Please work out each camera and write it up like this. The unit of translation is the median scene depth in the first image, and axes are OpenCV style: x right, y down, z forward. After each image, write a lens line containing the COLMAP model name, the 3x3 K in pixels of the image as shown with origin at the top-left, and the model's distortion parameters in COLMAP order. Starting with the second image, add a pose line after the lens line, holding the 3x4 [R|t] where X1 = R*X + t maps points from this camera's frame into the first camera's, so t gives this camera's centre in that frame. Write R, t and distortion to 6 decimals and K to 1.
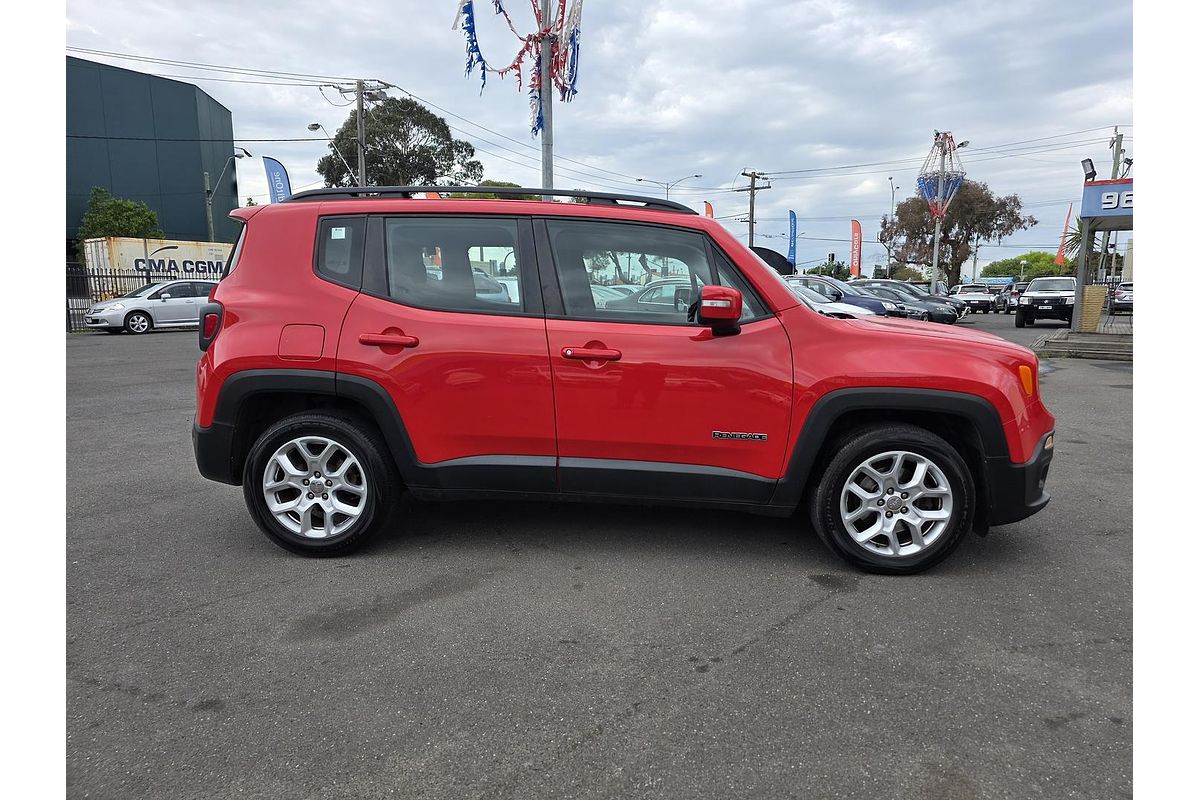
lens RADIAL K [[727.1, 0, 606.8], [0, 727.1, 401.1], [0, 0, 1]] dist [0.058464, -0.050342]
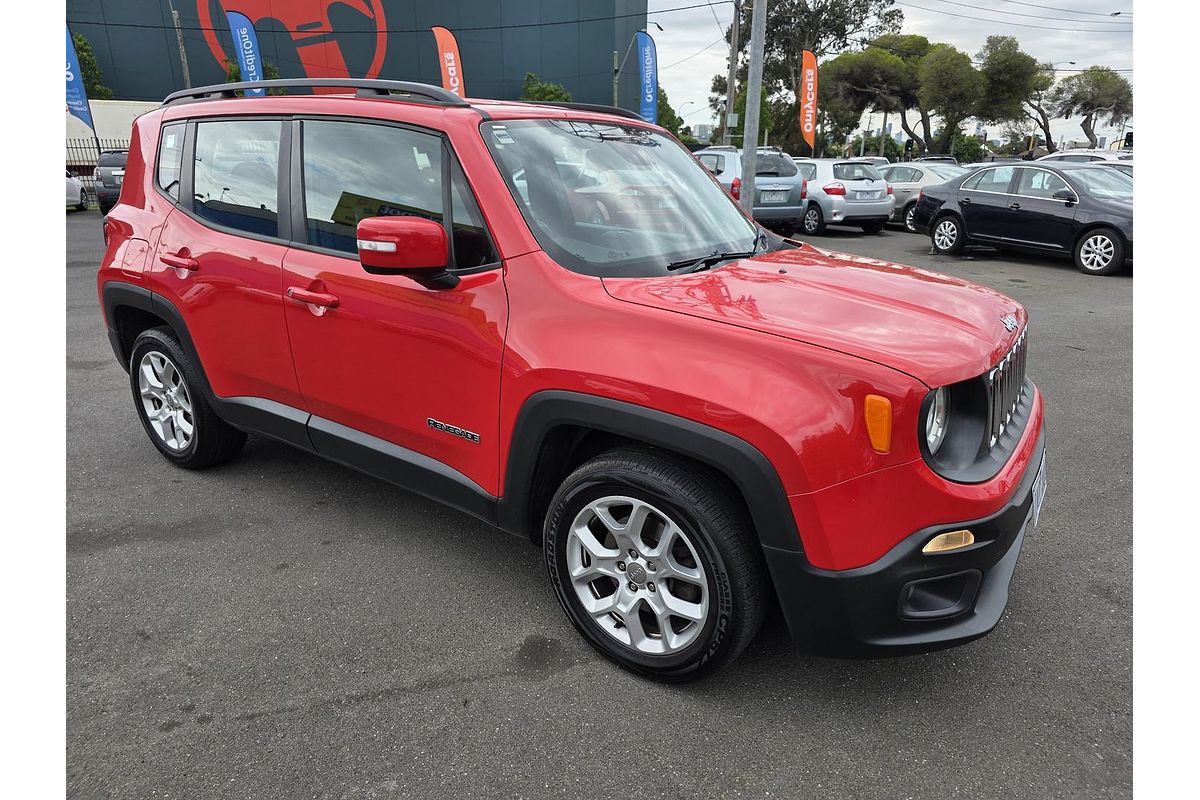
lens RADIAL K [[727.1, 0, 606.8], [0, 727.1, 401.1], [0, 0, 1]] dist [0.058464, -0.050342]
pose [[0.851983, 0.161594, -0.498009, 0.650982], [-0.078604, 0.979876, 0.183477, -0.121595], [0.517636, -0.117174, 0.847540, 0.451274]]
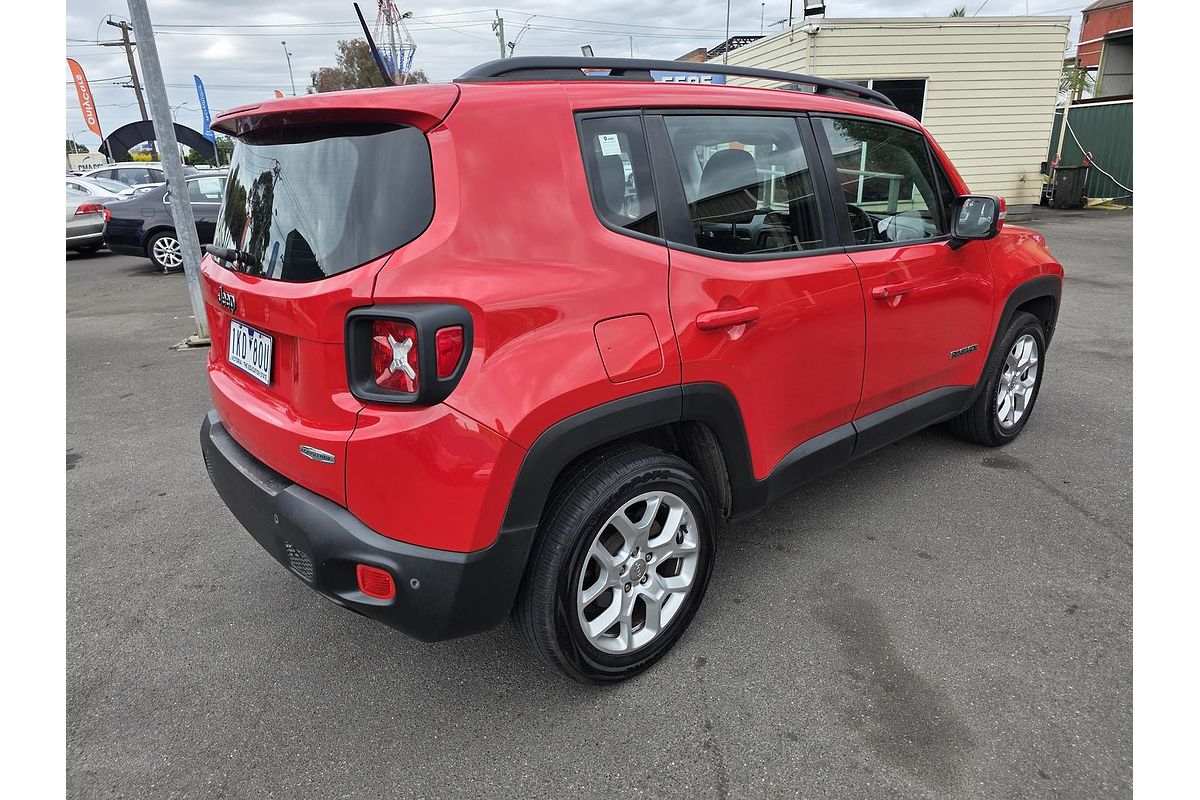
lens RADIAL K [[727.1, 0, 606.8], [0, 727.1, 401.1], [0, 0, 1]] dist [0.058464, -0.050342]
pose [[0.715175, -0.247993, 0.653470, -0.798634], [0.142414, 0.967028, 0.211128, -0.159111], [-0.684283, -0.057930, 0.726912, 0.587082]]
